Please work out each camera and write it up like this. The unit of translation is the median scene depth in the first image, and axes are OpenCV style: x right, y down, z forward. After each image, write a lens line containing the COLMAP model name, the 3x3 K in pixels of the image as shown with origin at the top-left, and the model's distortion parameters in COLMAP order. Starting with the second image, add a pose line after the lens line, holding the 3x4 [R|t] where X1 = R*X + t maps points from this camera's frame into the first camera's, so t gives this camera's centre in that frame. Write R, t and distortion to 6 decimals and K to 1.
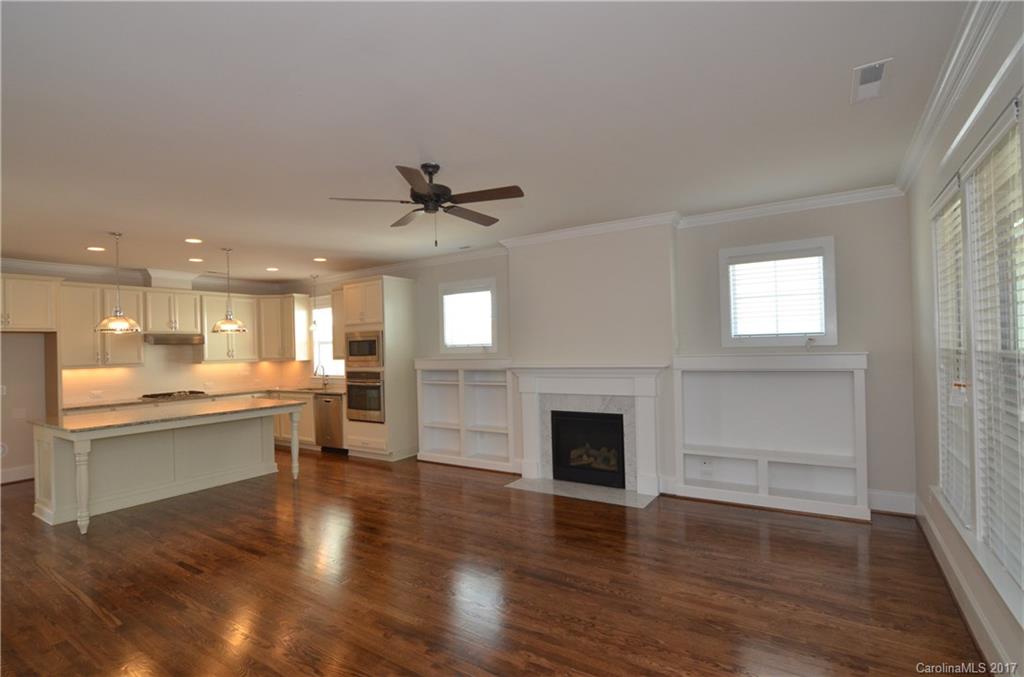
lens RADIAL K [[495.8, 0, 506.0], [0, 495.8, 343.0], [0, 0, 1]] dist [-0.031370, 0.007901]
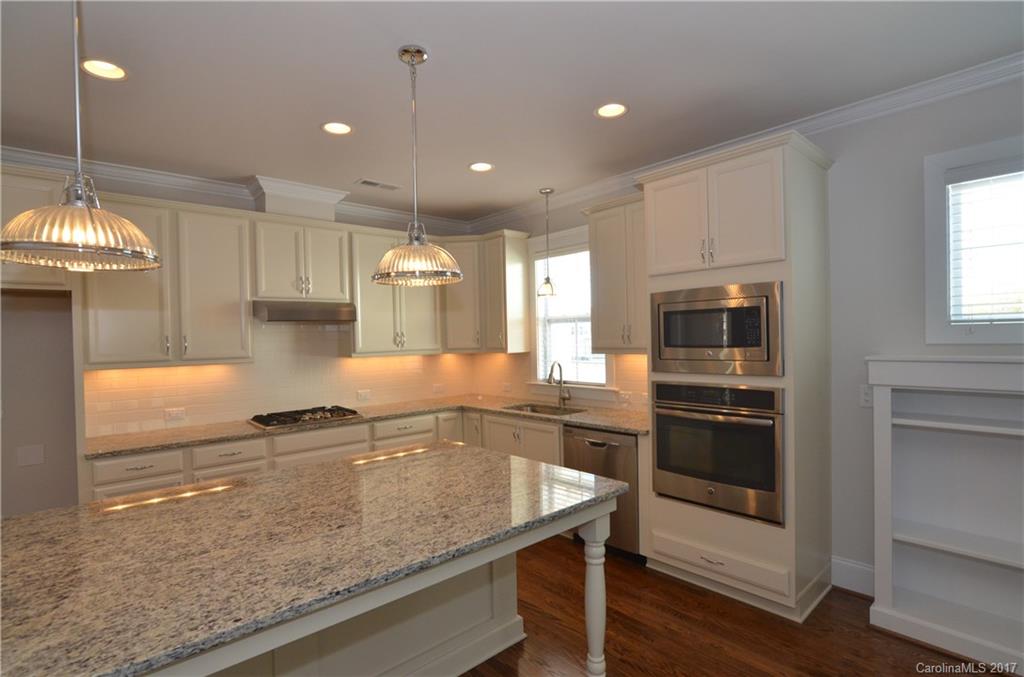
lens RADIAL K [[495.8, 0, 503.2], [0, 495.8, 343.9], [0, 0, 1]] dist [-0.031370, 0.007901]
pose [[0.965002, 0.008530, -0.262103, -0.441774], [-0.000986, 0.999582, 0.028900, 0.015143], [0.262240, -0.027630, 0.964607, 0.722442]]
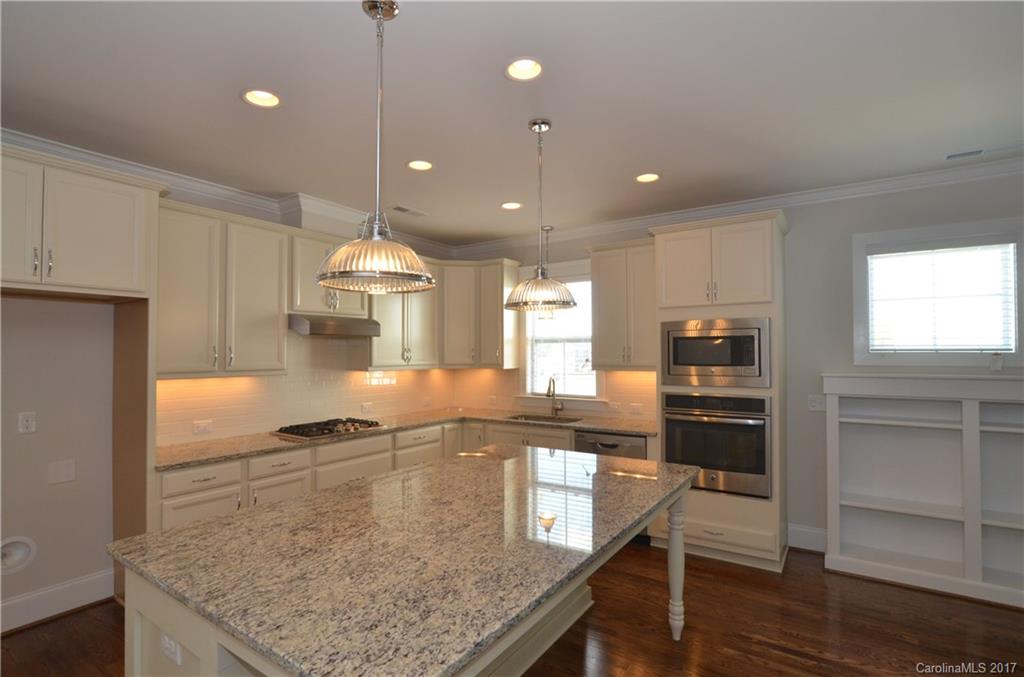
lens RADIAL K [[495.8, 0, 502.5], [0, 495.8, 344.0], [0, 0, 1]] dist [-0.031370, 0.007901]
pose [[0.999445, 0.024254, -0.022853, -0.637686], [-0.024493, 0.999648, -0.010215, 0.017625], [0.022597, 0.010769, 0.999687, 0.601754]]
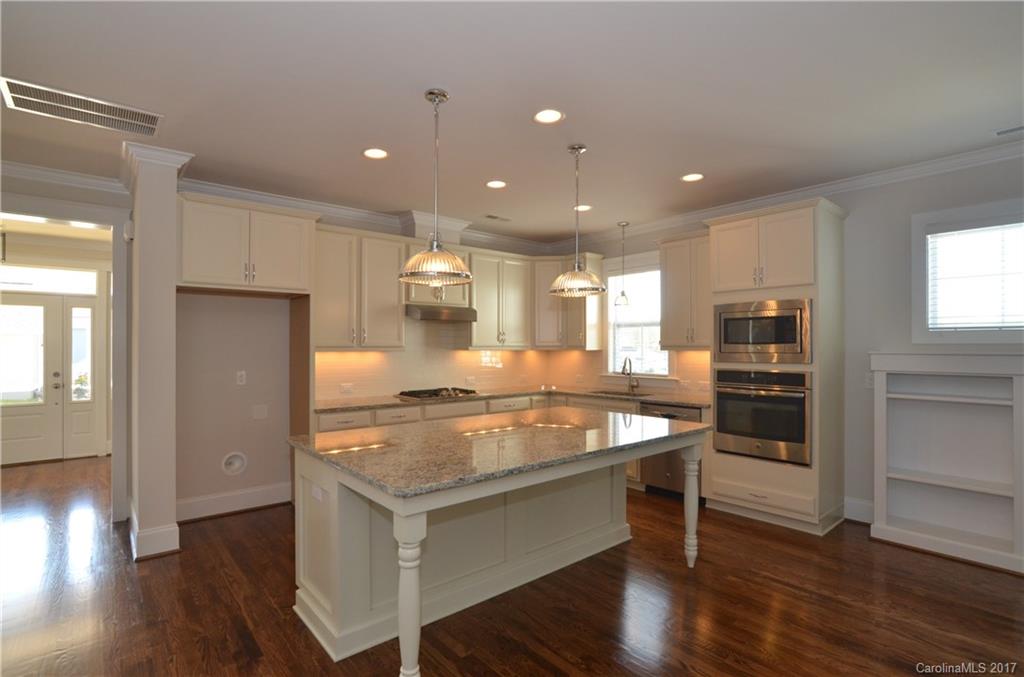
lens RADIAL K [[495.8, 0, 503.1], [0, 495.8, 344.5], [0, 0, 1]] dist [-0.031370, 0.007901]
pose [[0.957723, 0.026107, -0.286506, -0.522261], [-0.023318, 0.999642, 0.013142, 0.033458], [0.286746, -0.005905, 0.957988, 0.468862]]
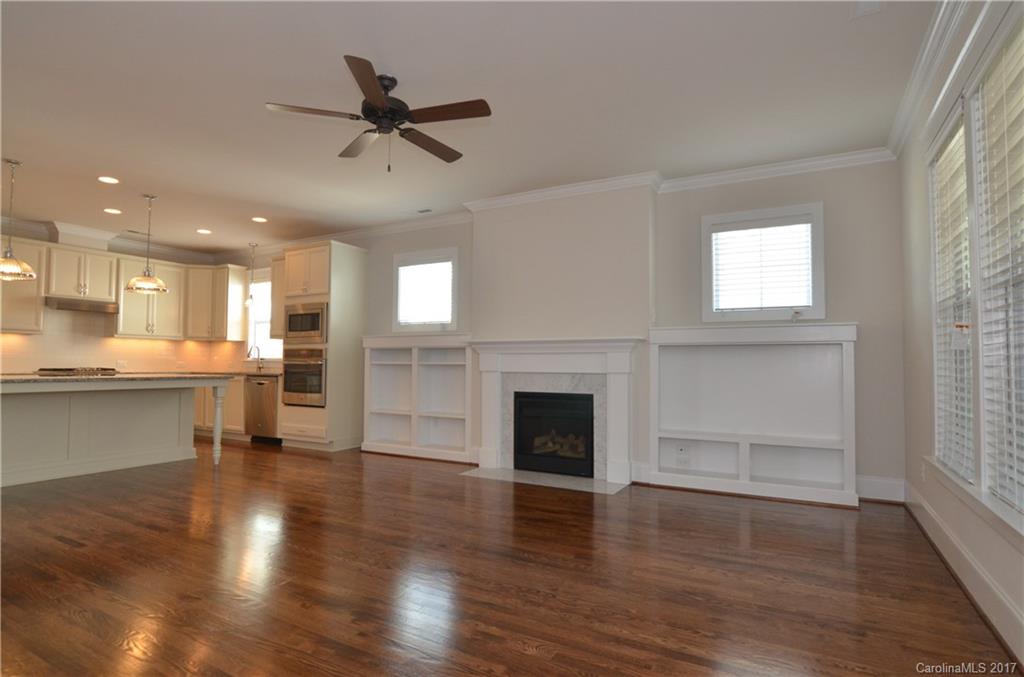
lens RADIAL K [[533.8, 0, 506.7], [0, 533.8, 343.6], [0, 0, 1]] dist [-0.028820, 0.004905]
pose [[0.996932, 0.036820, 0.069065, 0.008148], [-0.034679, 0.998888, -0.031947, 0.084022], [-0.070164, 0.029454, 0.997101, 0.037980]]
